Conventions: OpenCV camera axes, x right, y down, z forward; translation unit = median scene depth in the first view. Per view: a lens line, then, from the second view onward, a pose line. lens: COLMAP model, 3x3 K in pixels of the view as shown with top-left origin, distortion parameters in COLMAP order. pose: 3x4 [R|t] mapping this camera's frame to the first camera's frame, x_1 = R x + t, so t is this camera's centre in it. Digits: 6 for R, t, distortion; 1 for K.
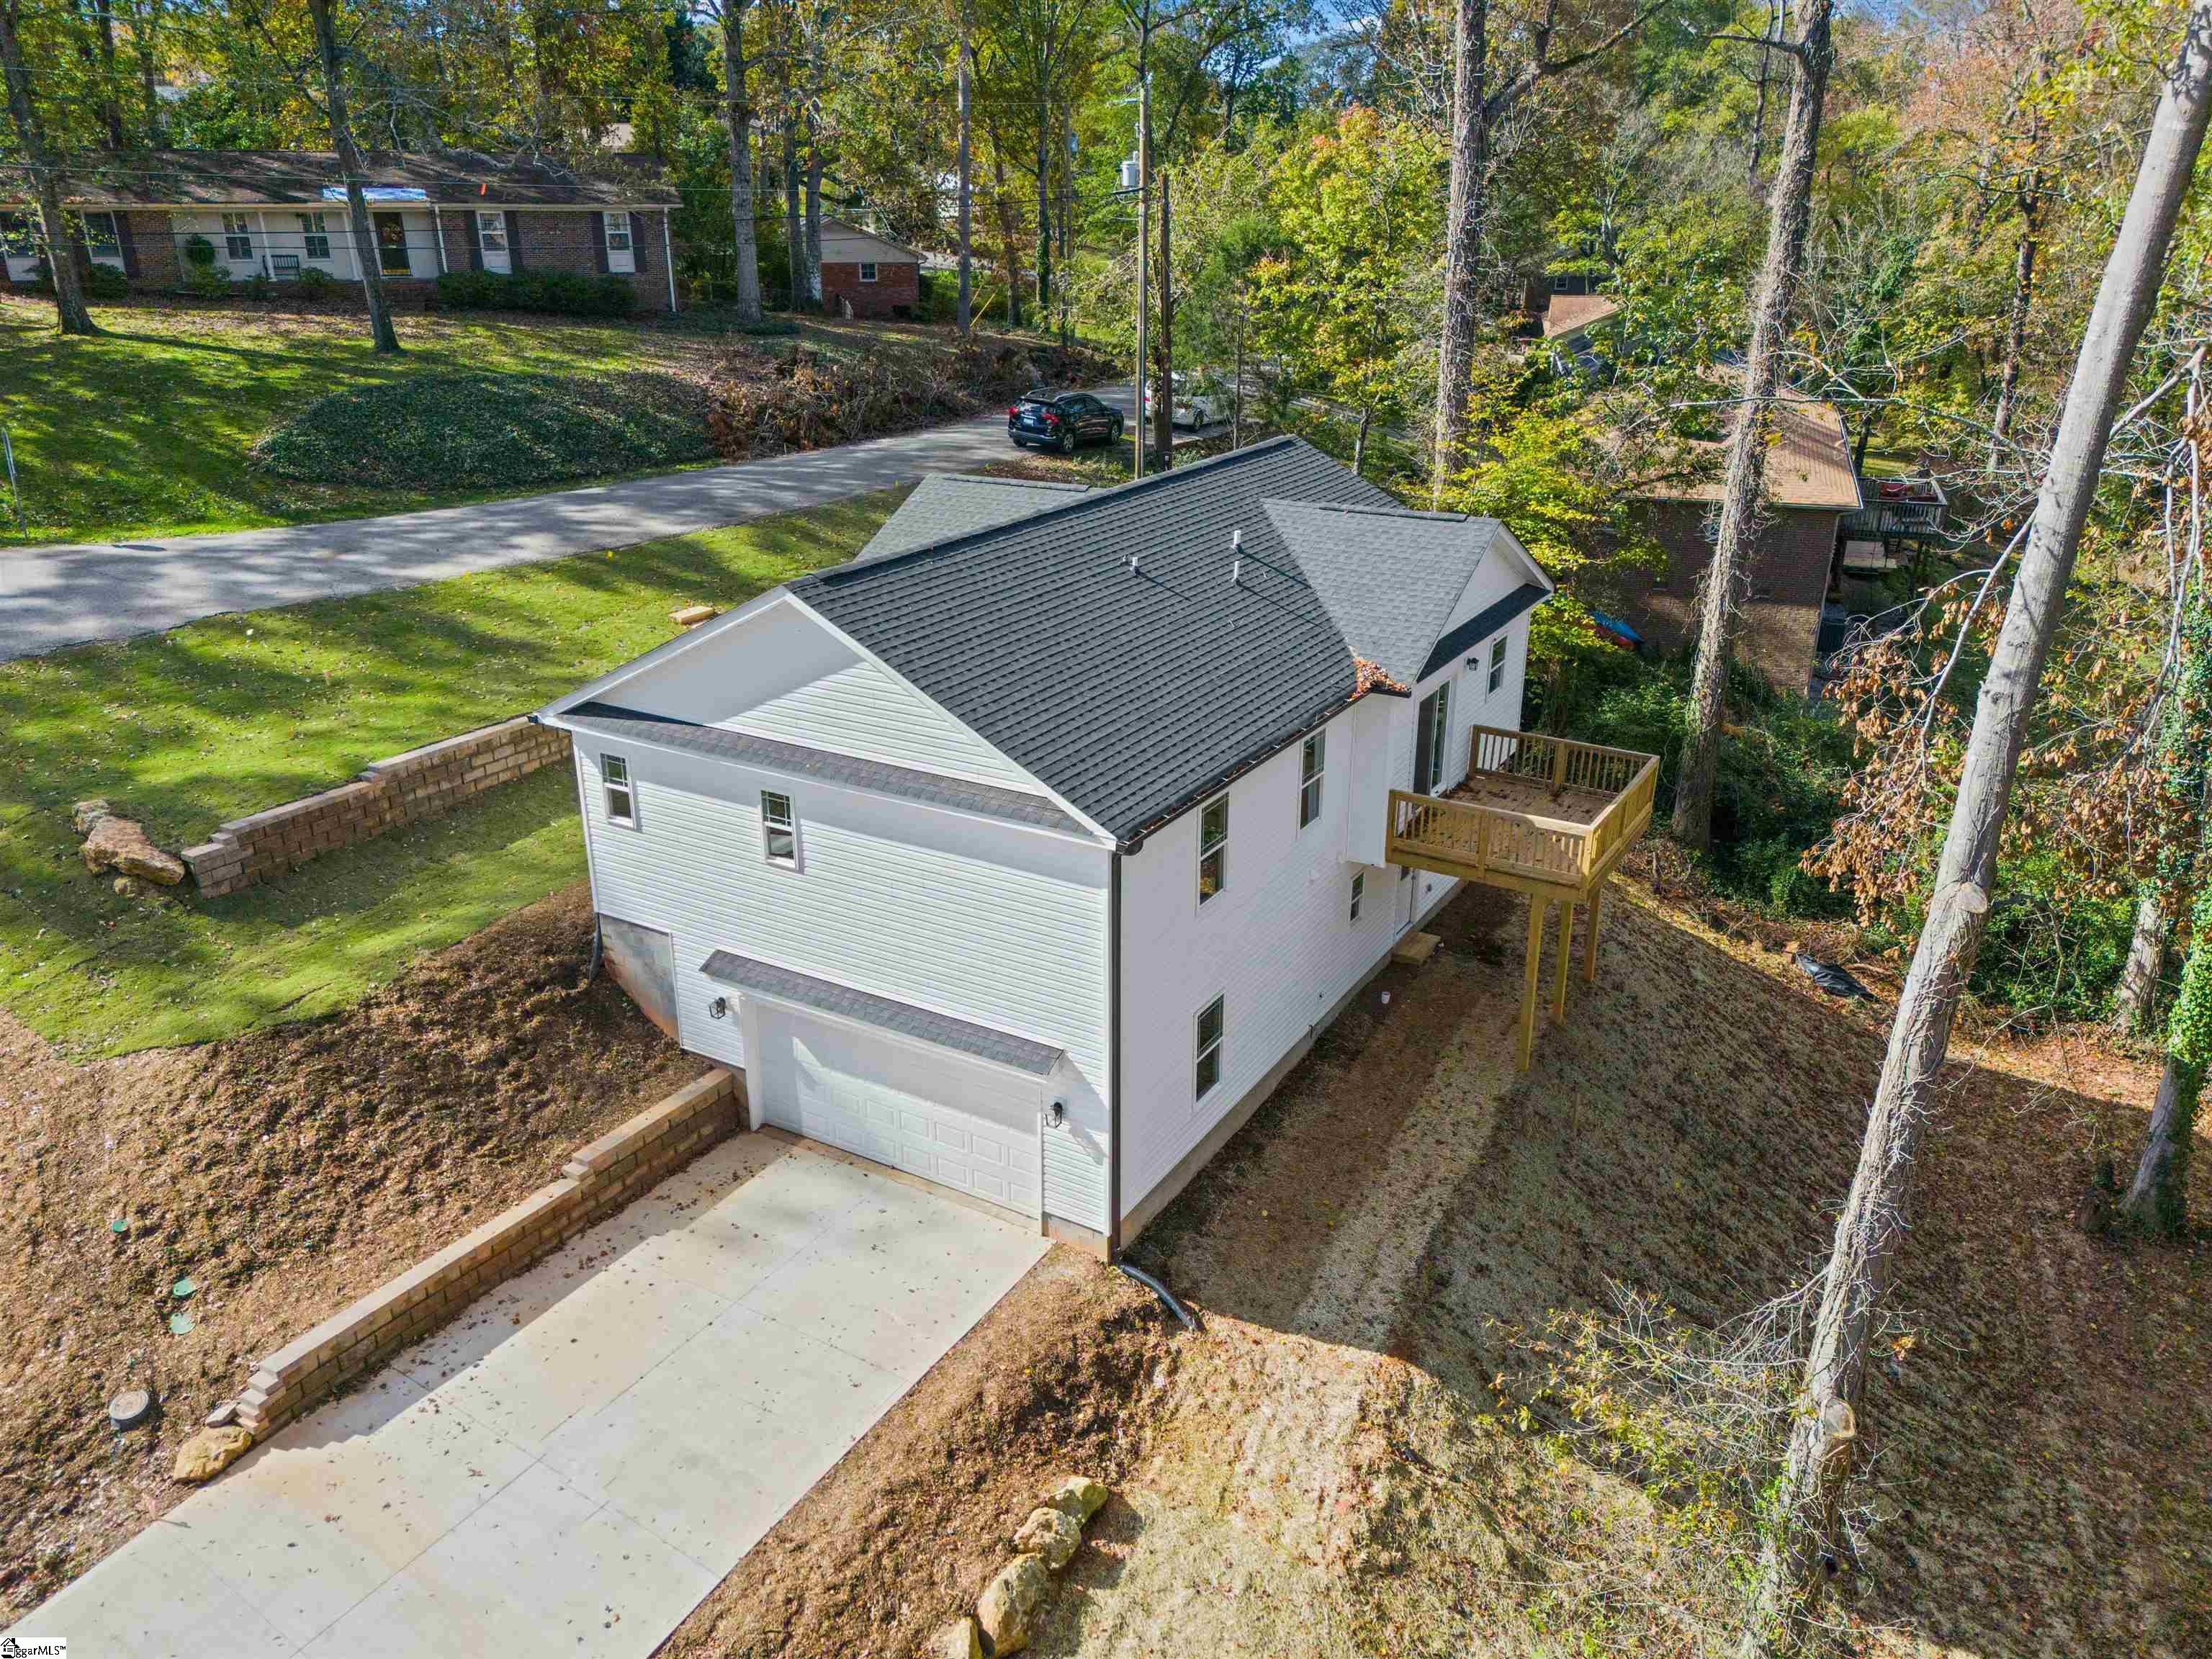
lens RADIAL K [[1660.5, 0, 1107.3], [0, 1660.5, 852.7], [0, 0, 1]] dist [0.102358, -0.112857]
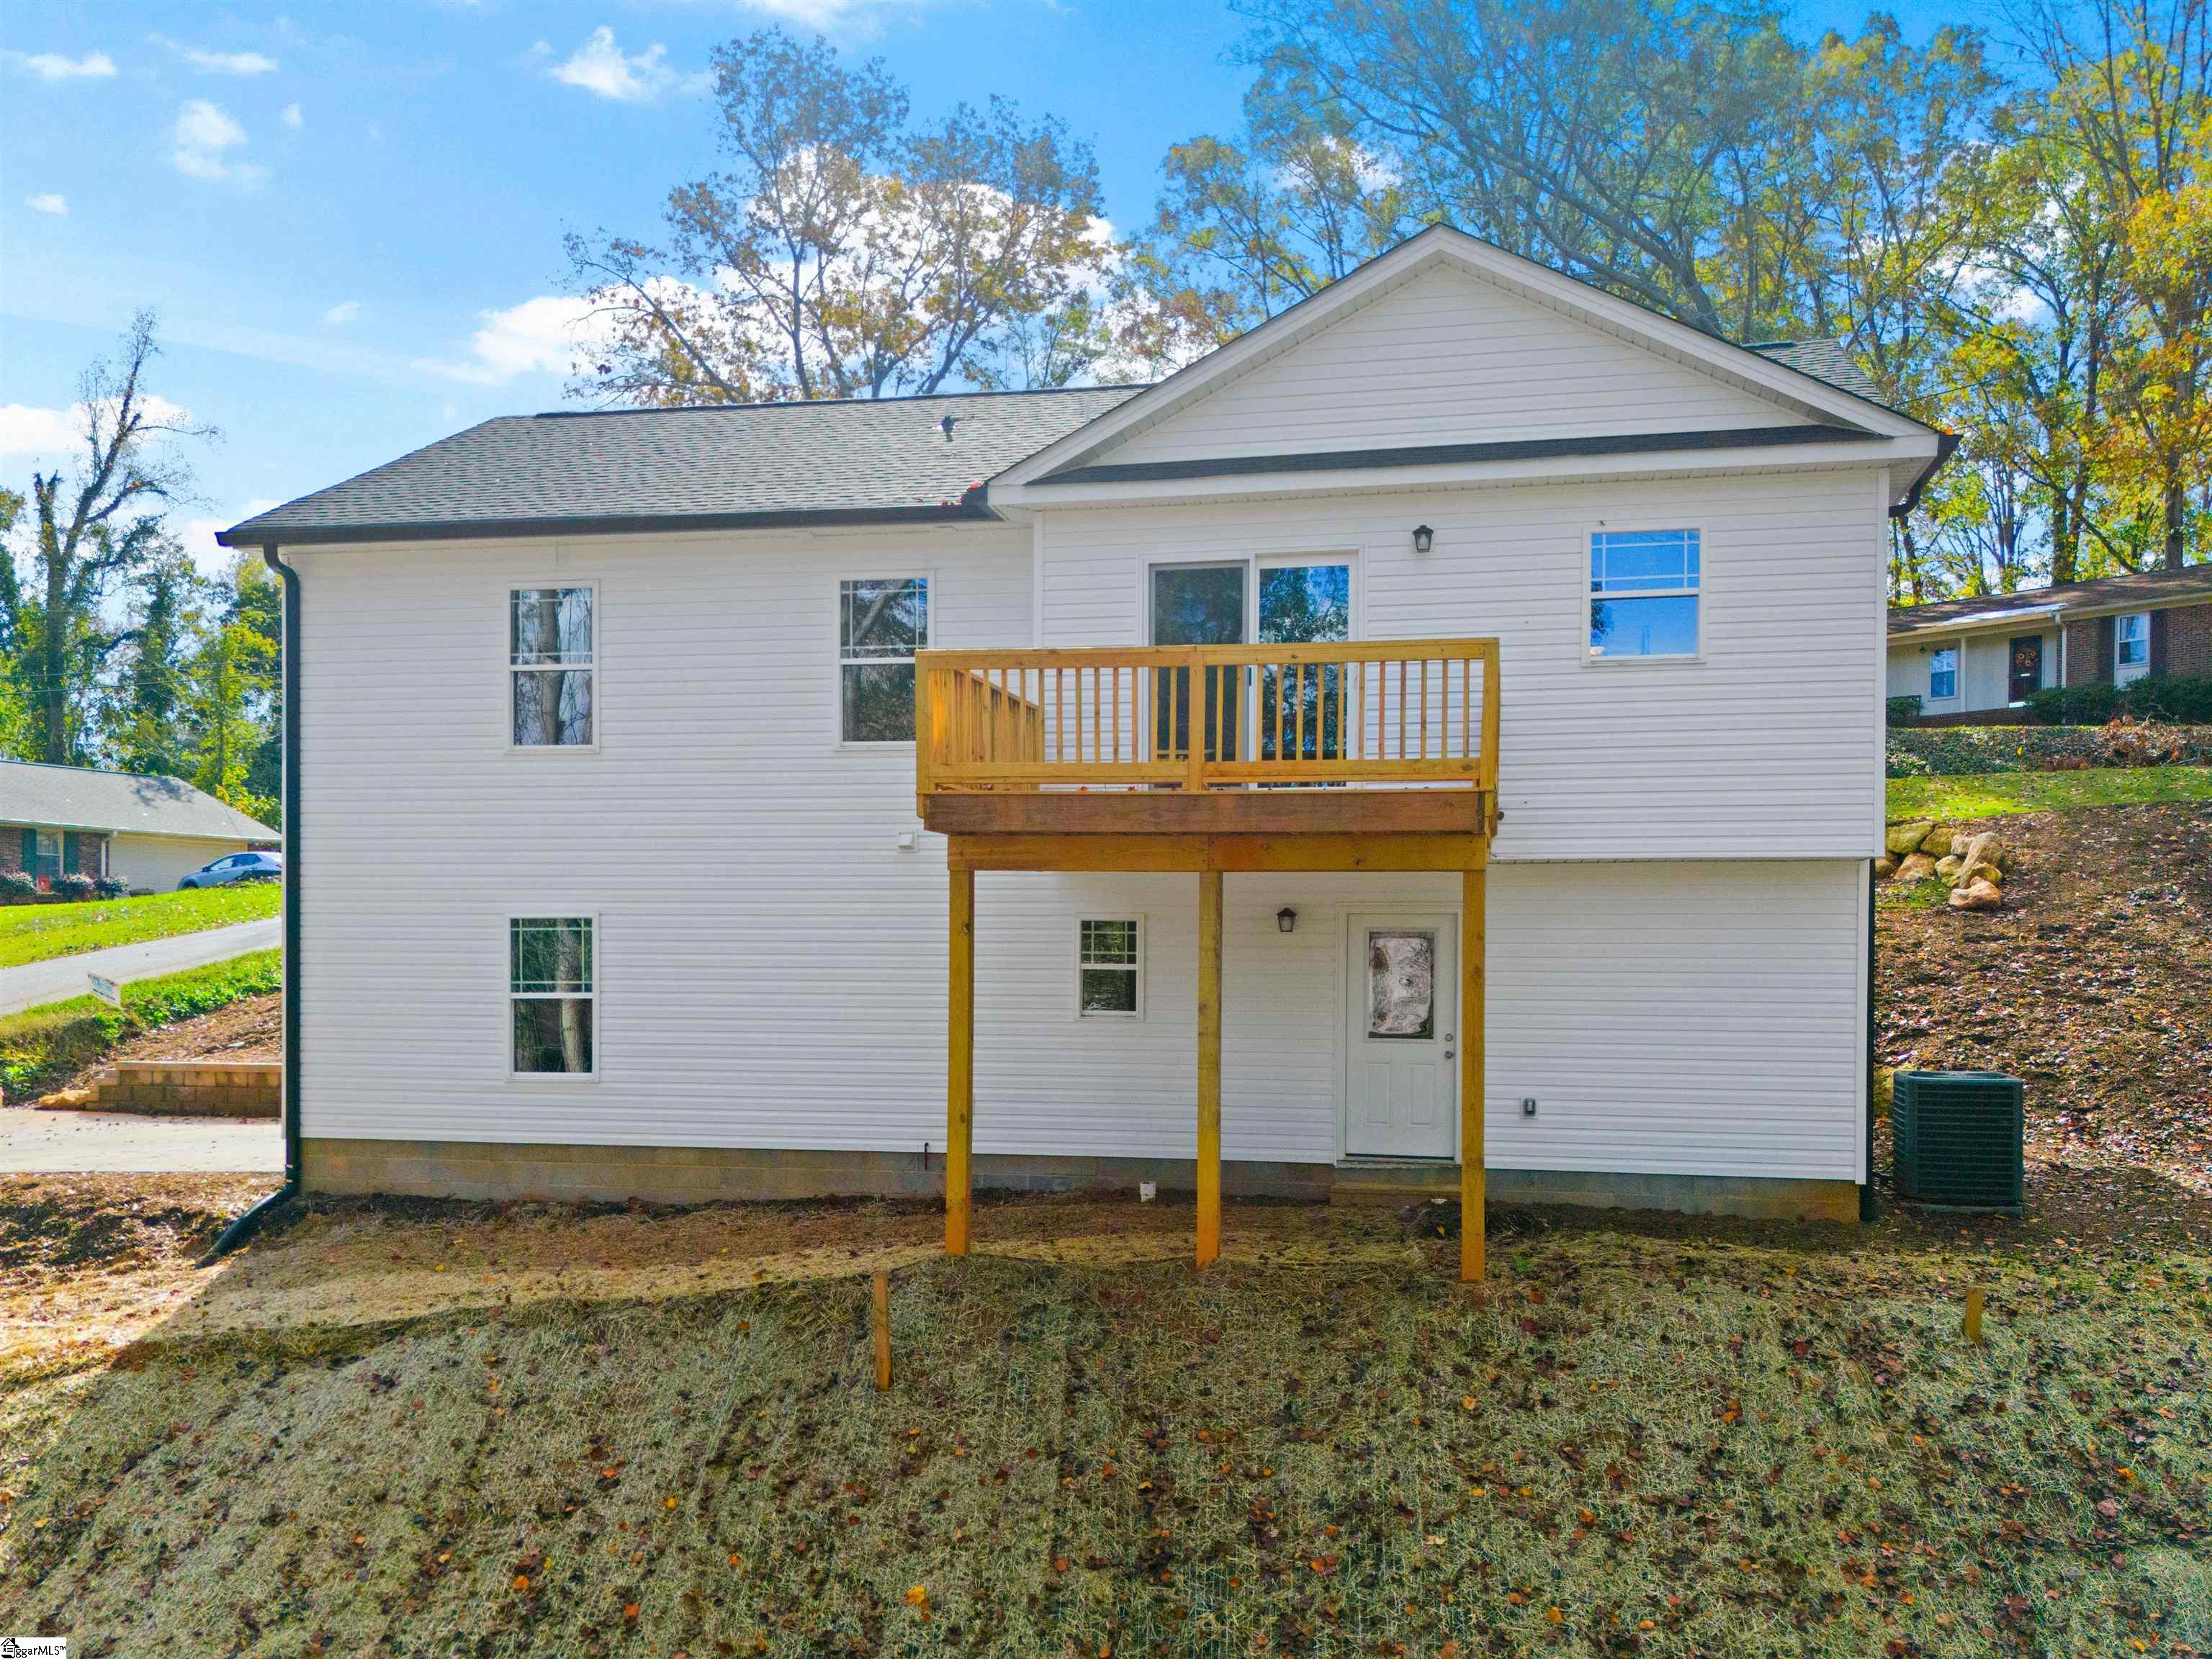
lens RADIAL K [[1660.5, 0, 1107.3], [0, 1660.5, 852.7], [0, 0, 1]] dist [0.102358, -0.112857]
pose [[0.351203, -0.052273, -0.934839, 0.830546], [-0.362581, 0.912944, -0.187264, 0.121342], [0.863245, 0.404723, 0.301676, 1.061404]]
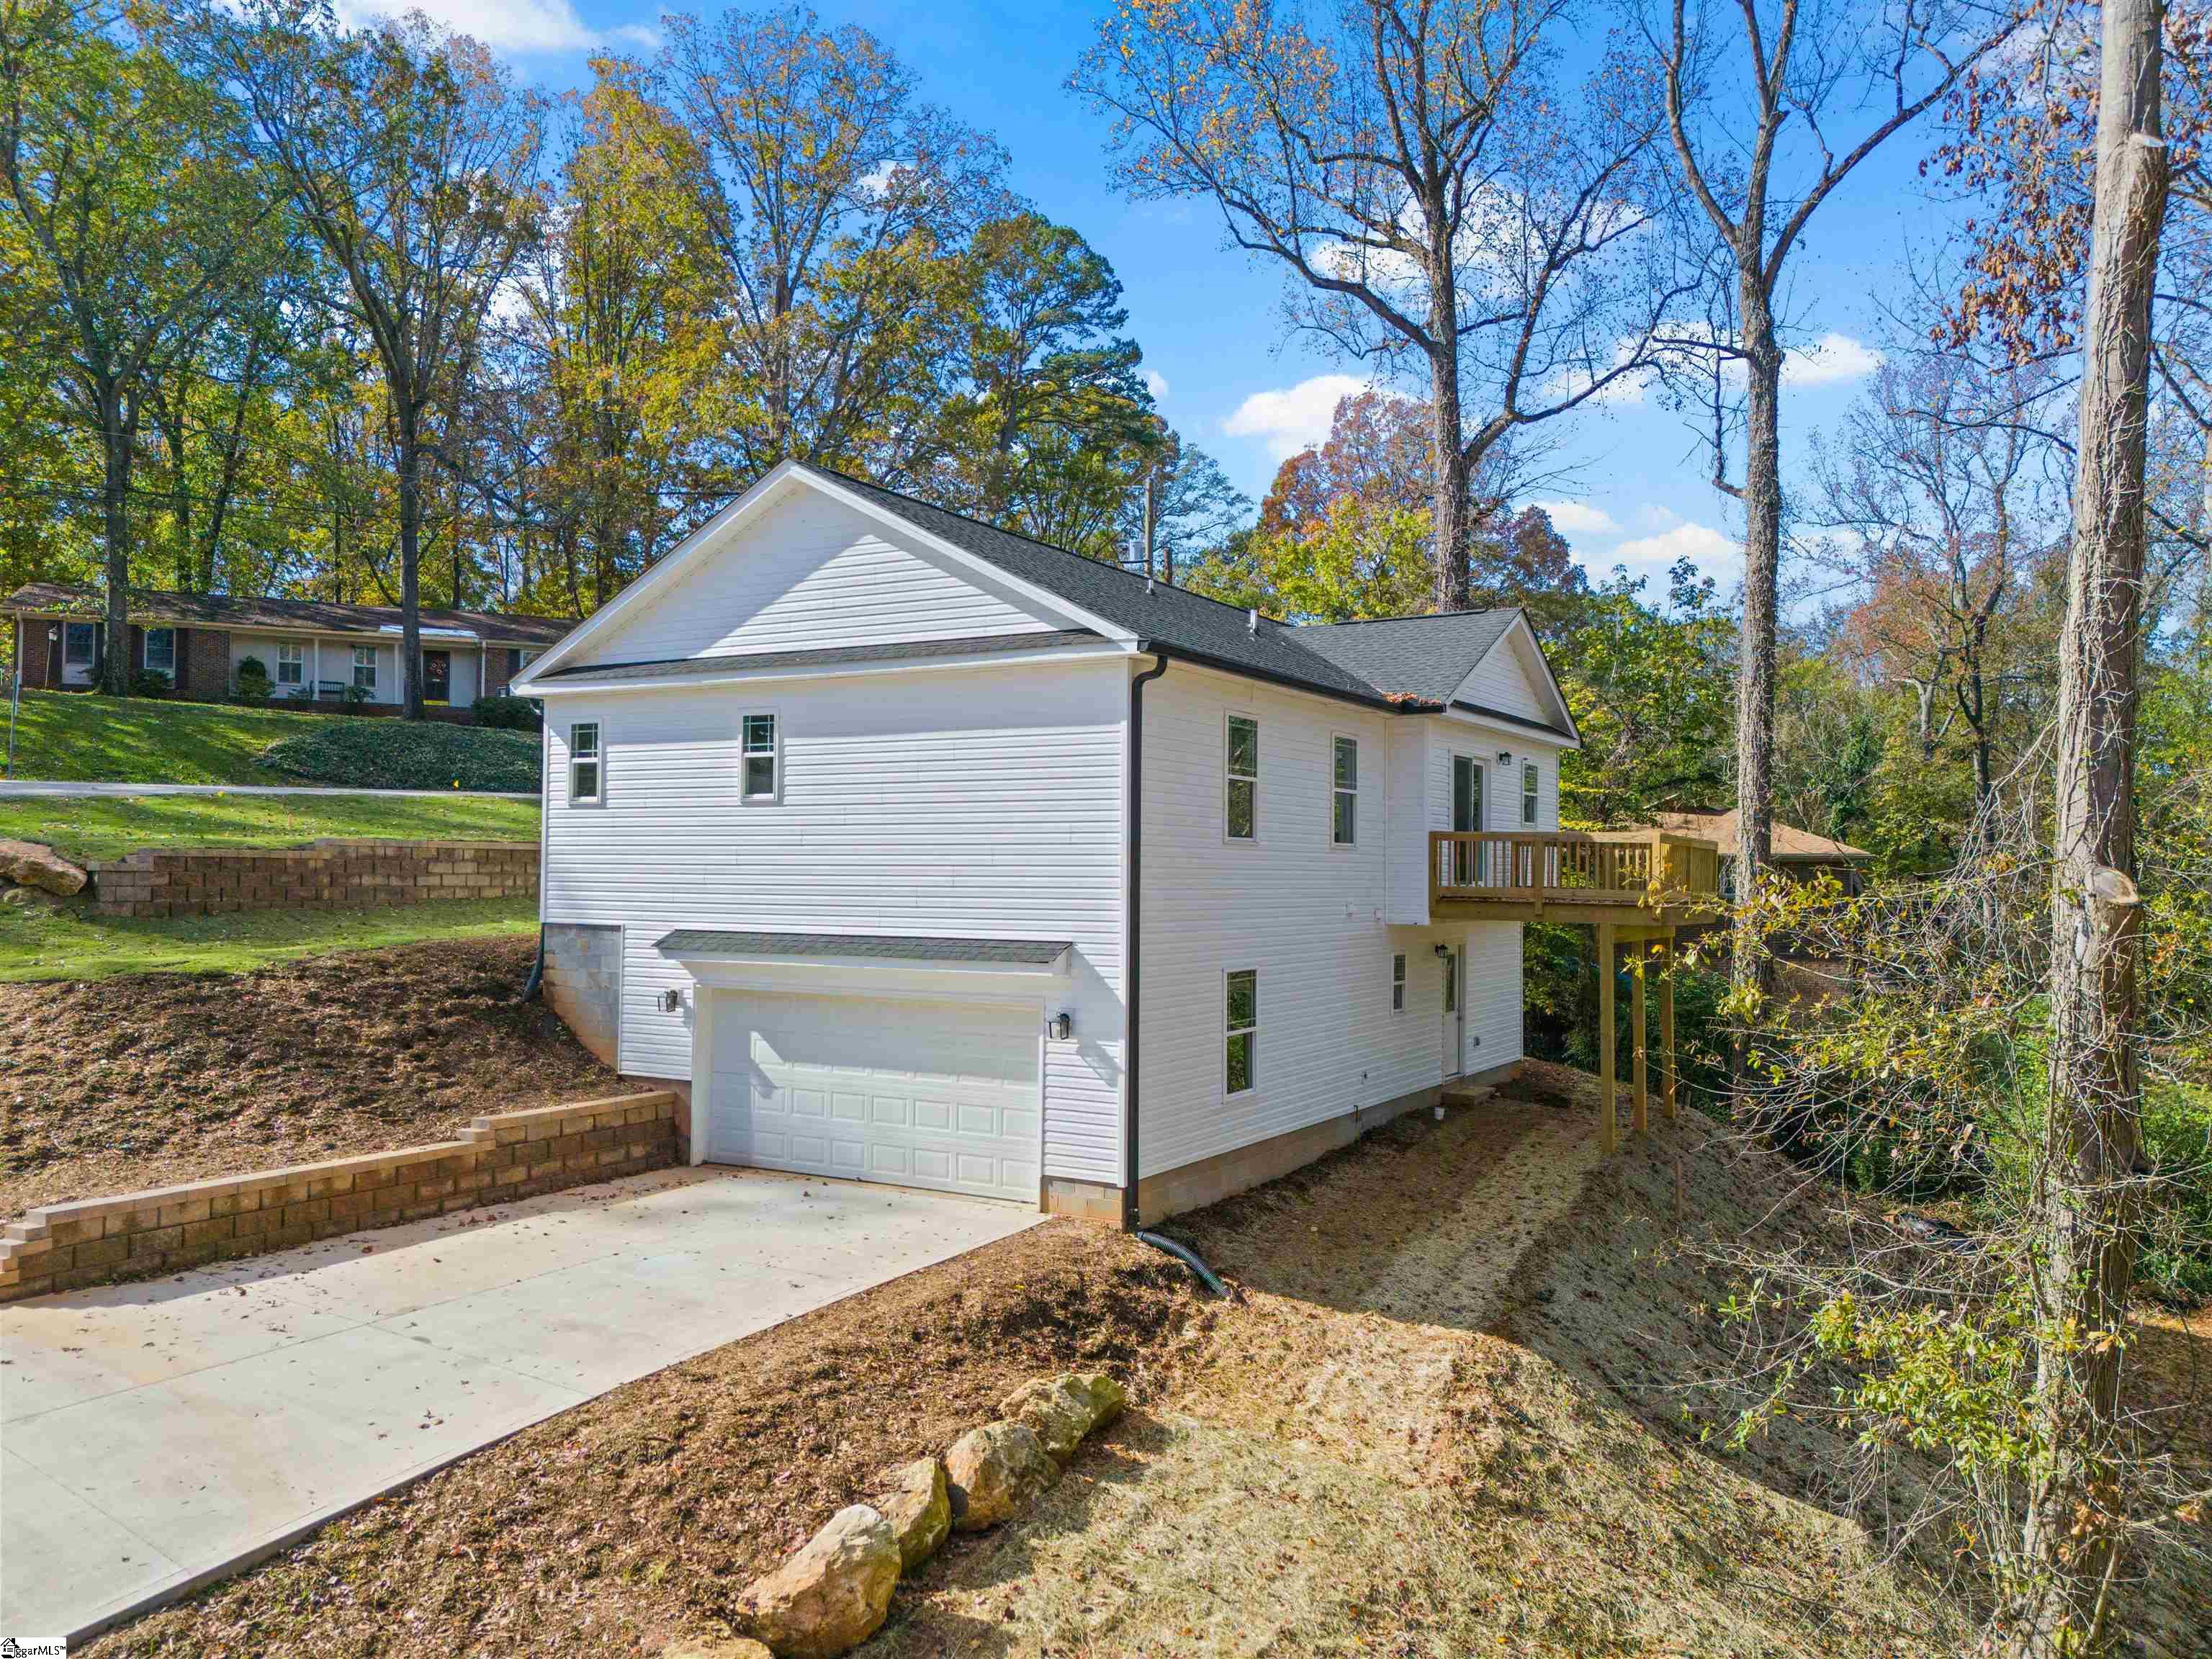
lens RADIAL K [[1660.5, 0, 1107.3], [0, 1660.5, 852.7], [0, 0, 1]] dist [0.102358, -0.112857]
pose [[0.999951, 0.009775, 0.001371, -0.010005], [-0.008413, 0.916684, -0.399525, 0.410573], [-0.005162, 0.399494, 0.916721, 0.201632]]
